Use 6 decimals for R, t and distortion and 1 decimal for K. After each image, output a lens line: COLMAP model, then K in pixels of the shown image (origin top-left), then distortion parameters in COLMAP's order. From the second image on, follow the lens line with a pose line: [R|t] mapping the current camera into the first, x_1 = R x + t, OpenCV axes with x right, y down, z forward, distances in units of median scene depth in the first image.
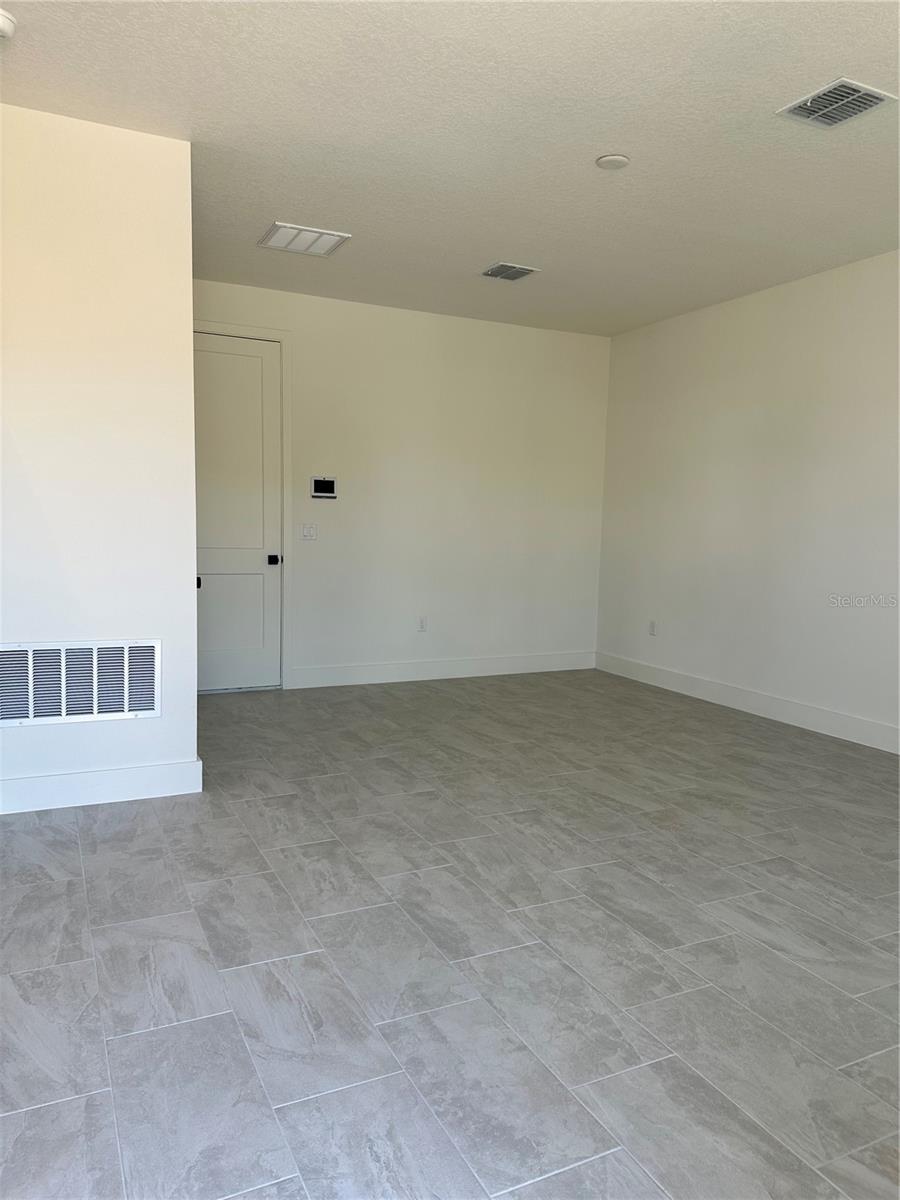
lens RADIAL K [[834.0, 0, 454.0], [0, 834.0, 578.8], [0, 0, 1]] dist [0.110667, -0.075725]
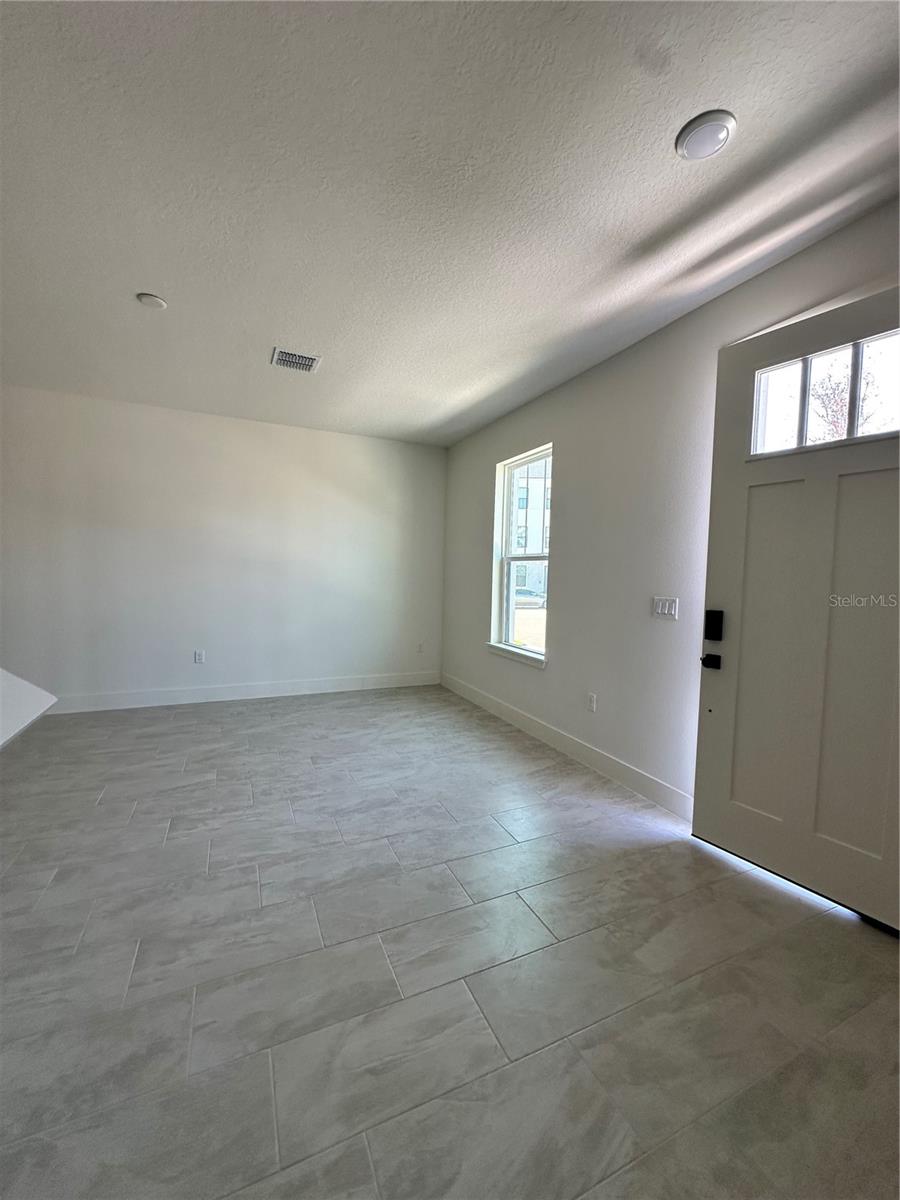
lens RADIAL K [[478.7, 0, 450.0], [0, 478.7, 600.0], [0, 0, 1]] dist [0.001506, 0.000097]
pose [[0.025661, -0.068017, 0.997354, -0.681242], [0.038730, 0.997001, 0.066997, -0.080072], [-0.998920, 0.036908, 0.028219, 0.713093]]
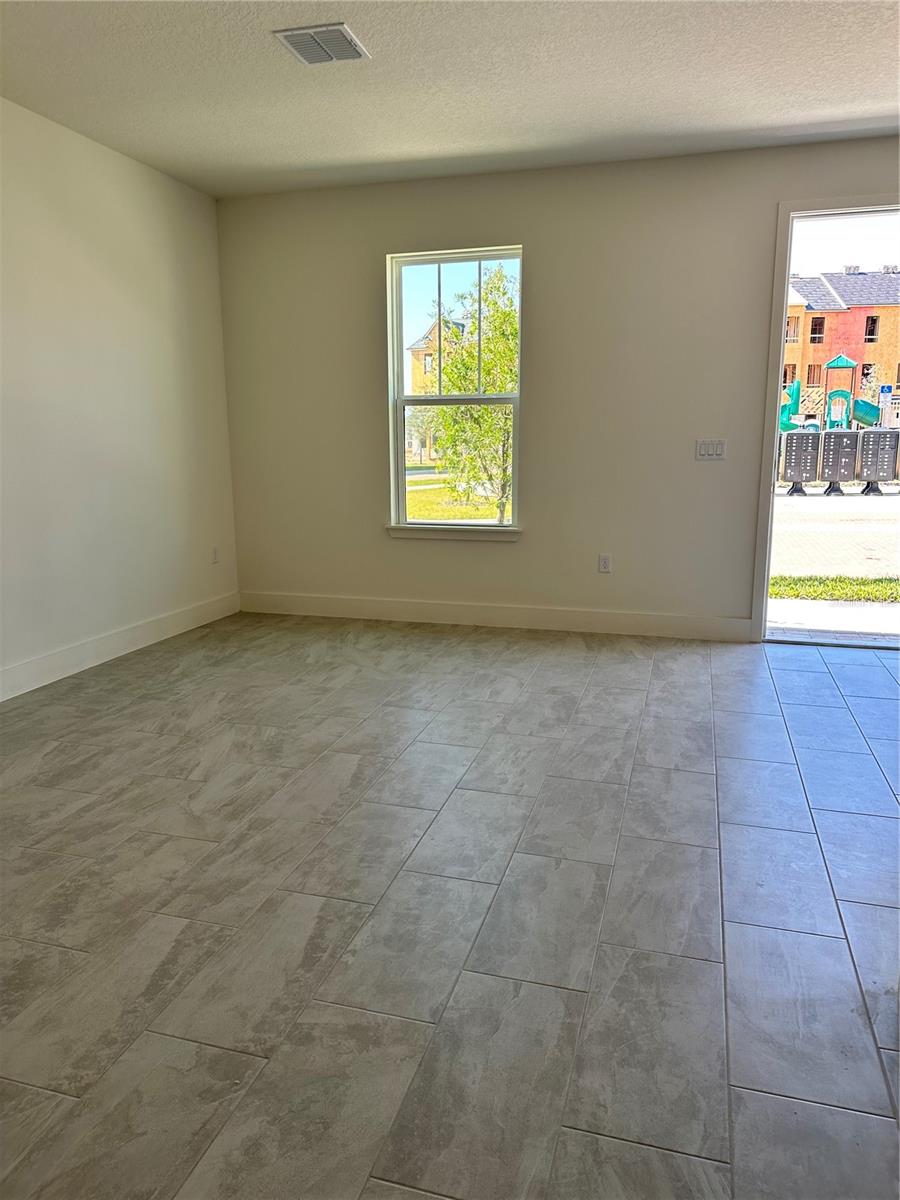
lens RADIAL K [[834.0, 0, 454.0], [0, 834.0, 578.8], [0, 0, 1]] dist [0.110667, -0.075725]
pose [[-0.741260, -0.124187, 0.659630, -0.516802], [0.036052, 0.973950, 0.223877, -0.133715], [-0.670249, 0.189732, -0.717473, 1.926358]]
